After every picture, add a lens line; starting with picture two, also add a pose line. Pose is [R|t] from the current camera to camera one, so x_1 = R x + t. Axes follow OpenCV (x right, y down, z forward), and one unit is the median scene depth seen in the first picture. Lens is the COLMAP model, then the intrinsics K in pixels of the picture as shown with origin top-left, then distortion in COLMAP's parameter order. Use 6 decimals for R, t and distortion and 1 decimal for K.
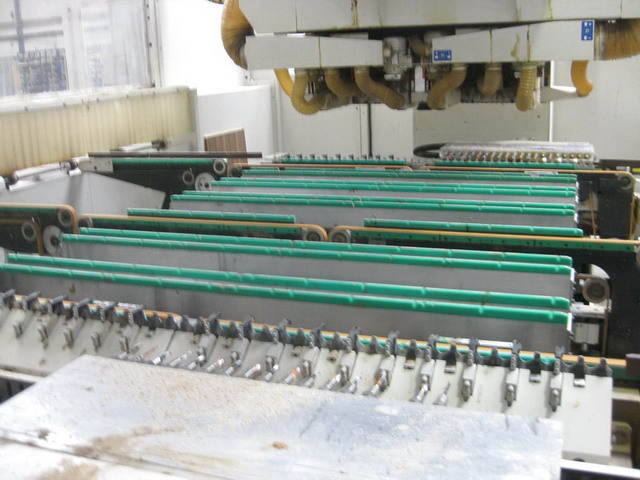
lens RADIAL K [[702.2, 0, 320.0], [0, 702.2, 240.0], [0, 0, 1]] dist [-0.192007, 0.180832]
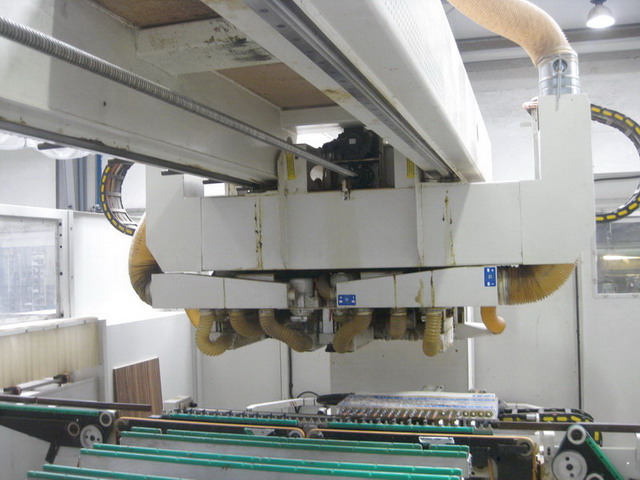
lens RADIAL K [[702.2, 0, 320.0], [0, 702.2, 240.0], [0, 0, 1]] dist [-0.192007, 0.180832]
pose [[0.997732, 0.016630, 0.065226, 0.070998], [0.002000, 0.961250, -0.275670, -0.072922], [-0.067283, 0.275175, 0.959037, 0.023710]]
